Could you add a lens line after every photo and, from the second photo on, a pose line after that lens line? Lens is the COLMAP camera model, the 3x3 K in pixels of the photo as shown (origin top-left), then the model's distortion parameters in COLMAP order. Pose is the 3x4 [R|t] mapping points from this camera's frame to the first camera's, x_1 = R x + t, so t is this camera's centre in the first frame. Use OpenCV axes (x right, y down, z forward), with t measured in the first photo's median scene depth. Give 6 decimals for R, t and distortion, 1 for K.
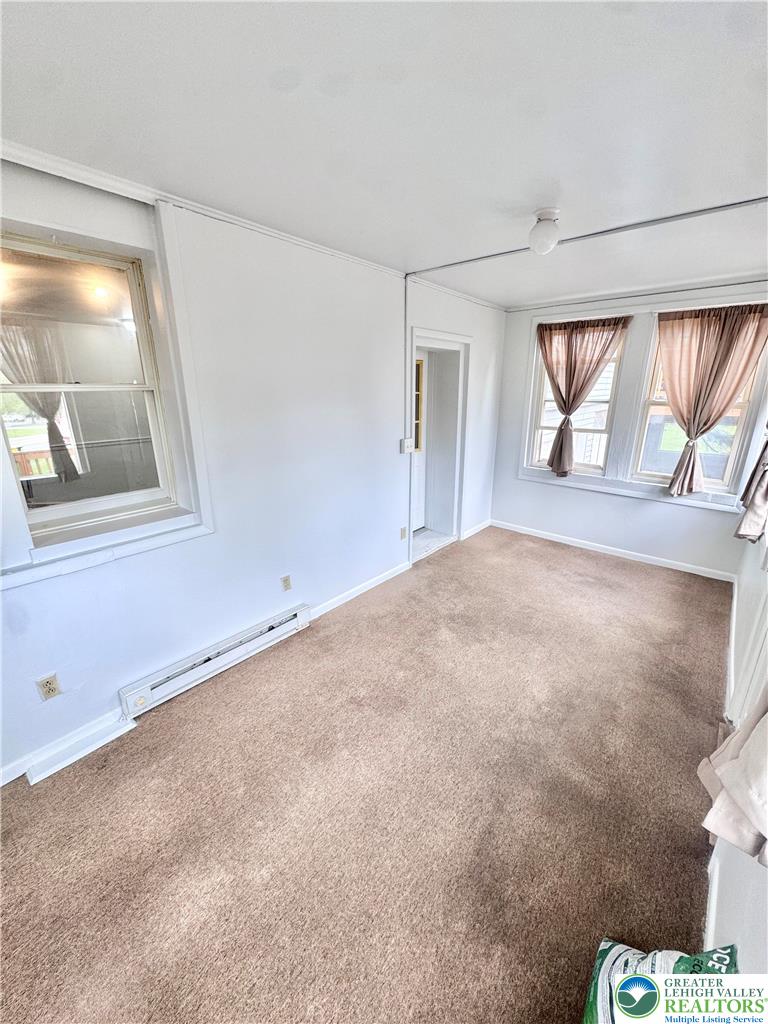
lens RADIAL K [[407.1, 0, 386.8], [0, 407.1, 511.5], [0, 0, 1]] dist [-0.001631, -0.000315]
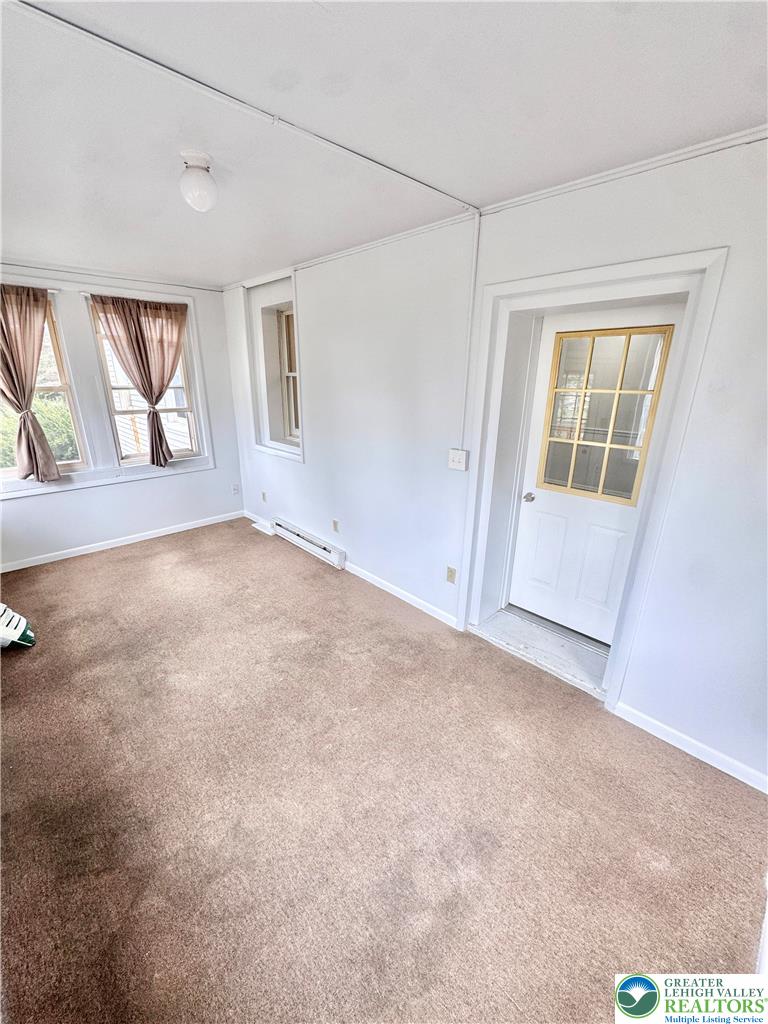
lens RADIAL K [[407.1, 0, 385.3], [0, 407.1, 512.4], [0, 0, 1]] dist [-0.001631, -0.000315]
pose [[-0.098919, 0.317121, -0.943212, 0.993669], [-0.306411, 0.892099, 0.332071, -0.359624], [0.946746, 0.321859, 0.008924, 1.165252]]
